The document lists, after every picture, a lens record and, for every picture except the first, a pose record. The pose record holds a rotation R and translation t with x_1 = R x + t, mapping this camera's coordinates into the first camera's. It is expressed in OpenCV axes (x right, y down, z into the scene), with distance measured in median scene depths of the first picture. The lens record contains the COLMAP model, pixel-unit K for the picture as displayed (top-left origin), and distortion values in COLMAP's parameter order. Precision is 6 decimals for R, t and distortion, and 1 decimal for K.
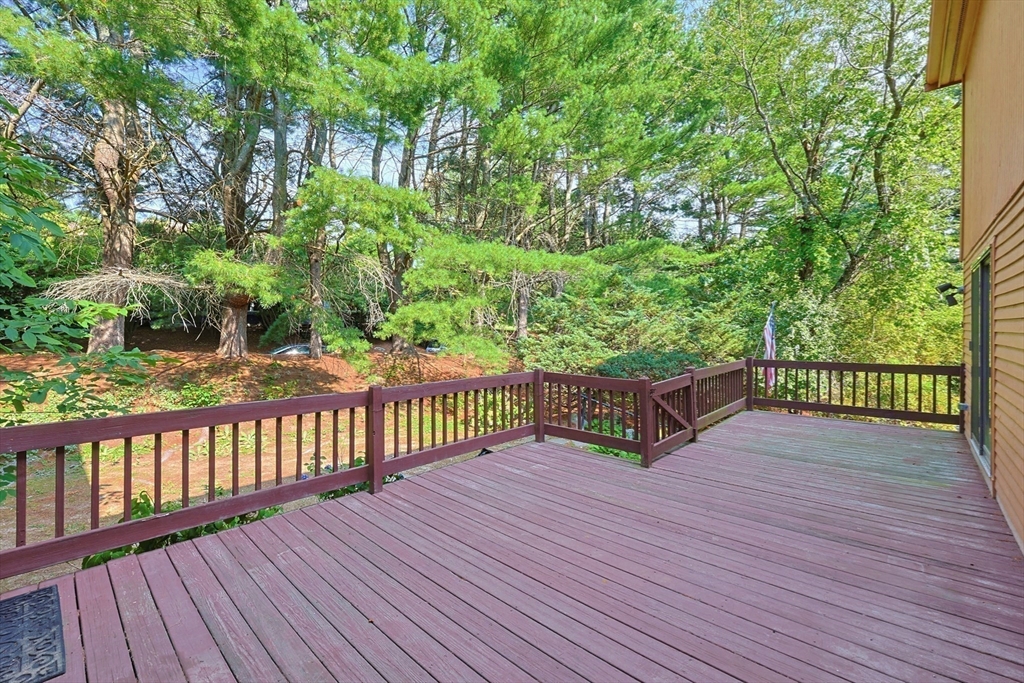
lens RADIAL K [[459.8, 0, 498.6], [0, 459.8, 330.3], [0, 0, 1]] dist [-0.002632, 0.000292]
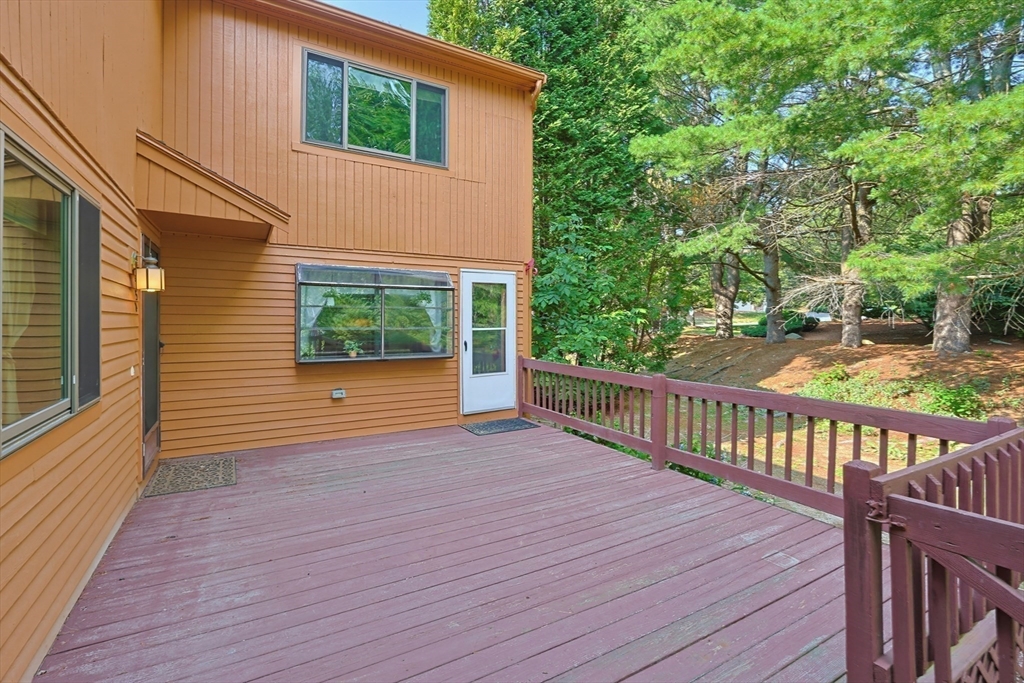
lens RADIAL K [[471.9, 0, 525.4], [0, 471.9, 324.9], [0, 0, 1]] dist [-0.001624, 0.000356]
pose [[-0.285584, 0.009631, -0.958305, 1.094450], [-0.003982, 0.999929, 0.011236, 0.009109], [0.958345, 0.007025, -0.285526, 1.291970]]
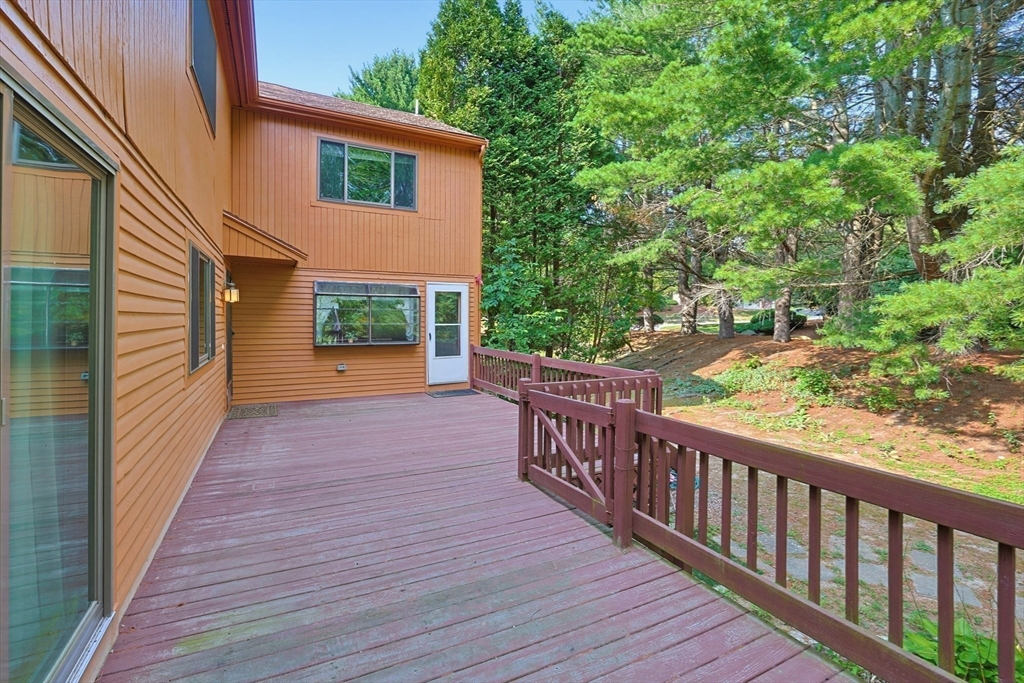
lens RADIAL K [[459.8, 0, 498.6], [0, 459.8, 330.3], [0, 0, 1]] dist [-0.002632, 0.000292]
pose [[-0.375563, 0.025229, -0.926453, 1.645417], [-0.005870, 0.999545, 0.029599, 0.000907], [0.926778, 0.016555, -0.375244, 1.885860]]
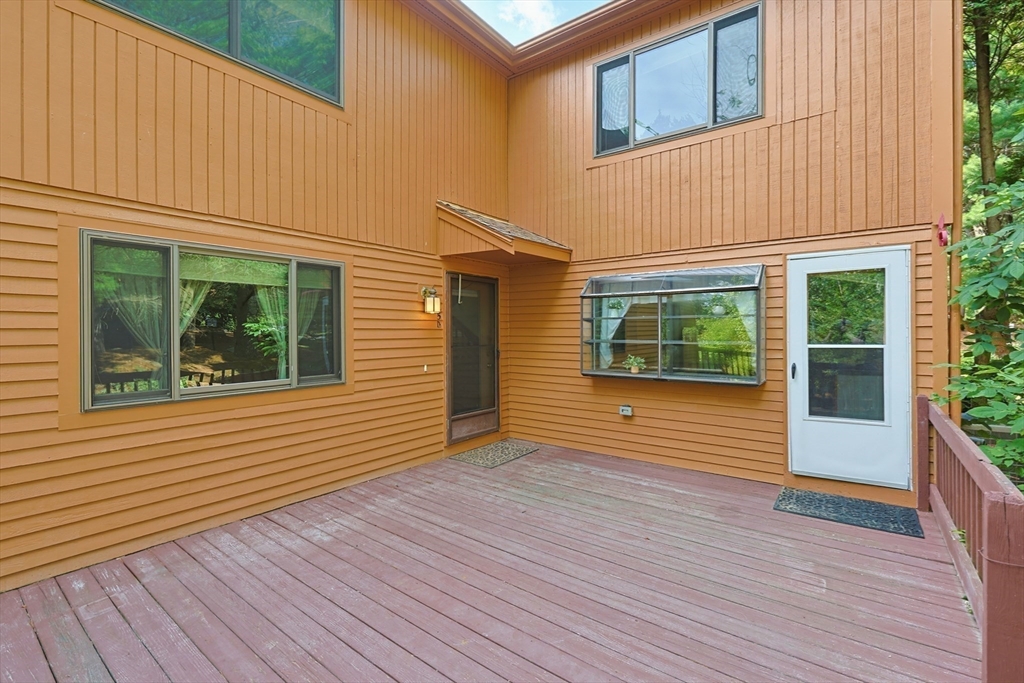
lens RADIAL K [[459.8, 0, 498.6], [0, 459.8, 330.3], [0, 0, 1]] dist [-0.002632, 0.000292]
pose [[-0.996163, 0.005164, -0.087364, 0.201247], [0.004947, 0.999984, 0.002699, 0.000993], [0.087377, 0.002256, -0.996173, 1.684992]]
